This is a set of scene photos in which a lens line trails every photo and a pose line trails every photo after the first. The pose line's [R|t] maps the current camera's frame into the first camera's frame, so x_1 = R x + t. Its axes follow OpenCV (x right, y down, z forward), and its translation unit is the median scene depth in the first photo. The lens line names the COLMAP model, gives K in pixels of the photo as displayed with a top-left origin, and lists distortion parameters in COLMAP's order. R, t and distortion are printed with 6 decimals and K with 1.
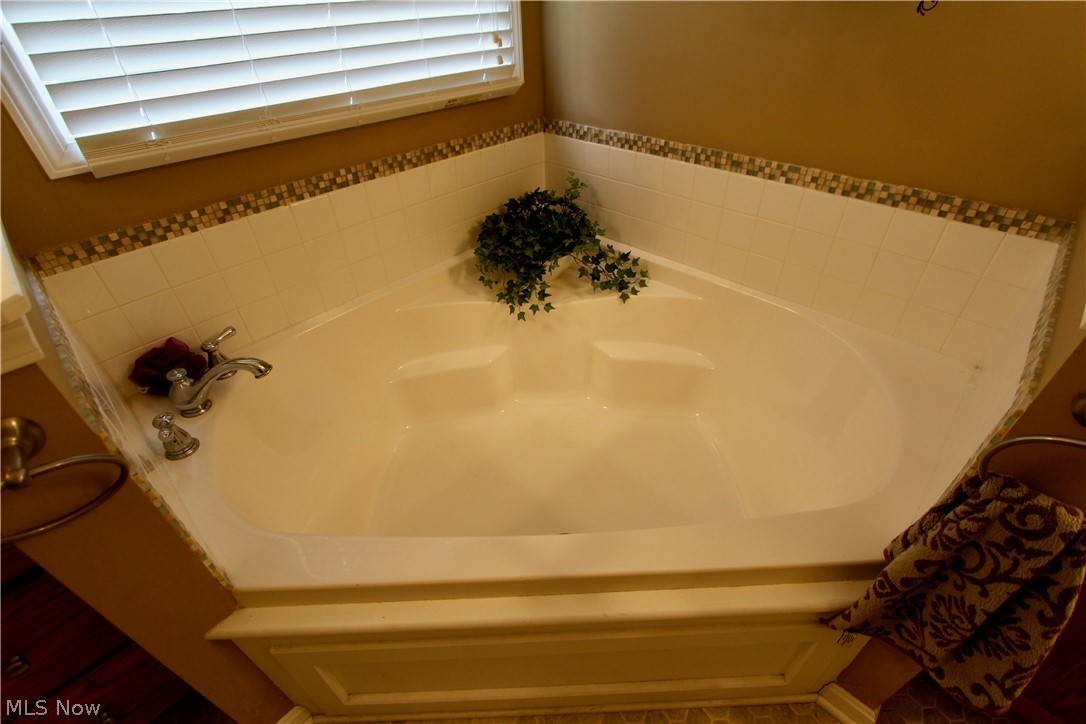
lens RADIAL K [[496.9, 0, 546.6], [0, 496.9, 364.6], [0, 0, 1]] dist [-0.002307, -0.000772]
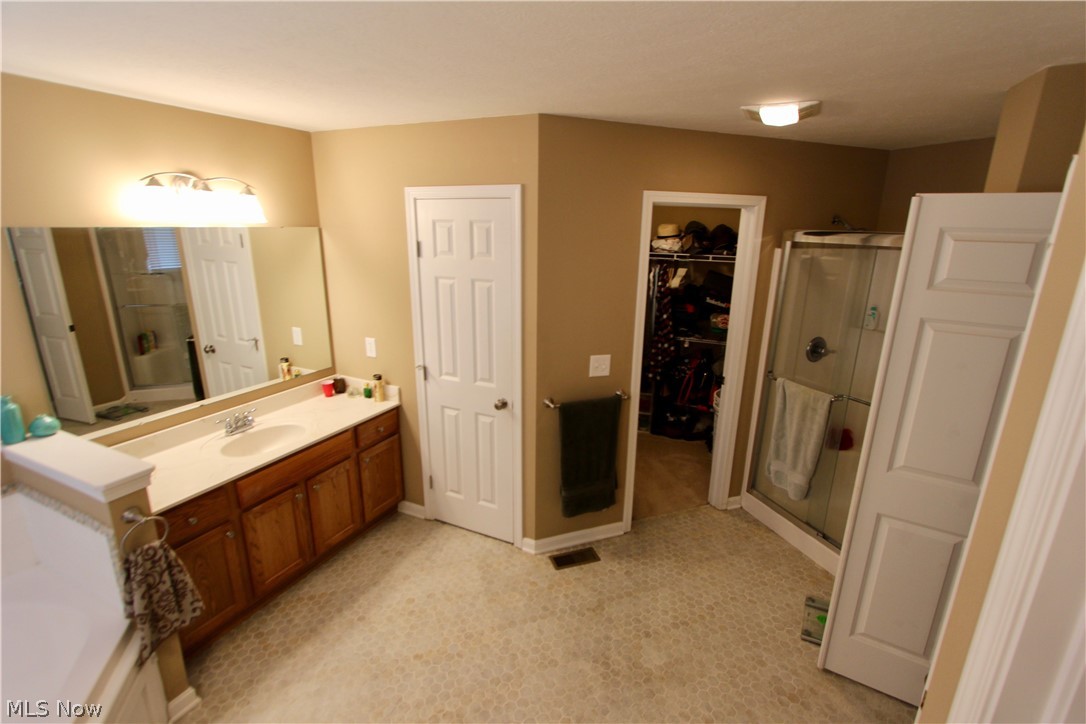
lens RADIAL K [[496.9, 0, 544.5], [0, 496.9, 361.8], [0, 0, 1]] dist [-0.002307, -0.000772]
pose [[-0.301539, -0.243529, 0.921828, -1.954356], [0.583047, 0.717894, 0.380374, -0.229706], [-0.754407, 0.652167, -0.074484, -1.165643]]
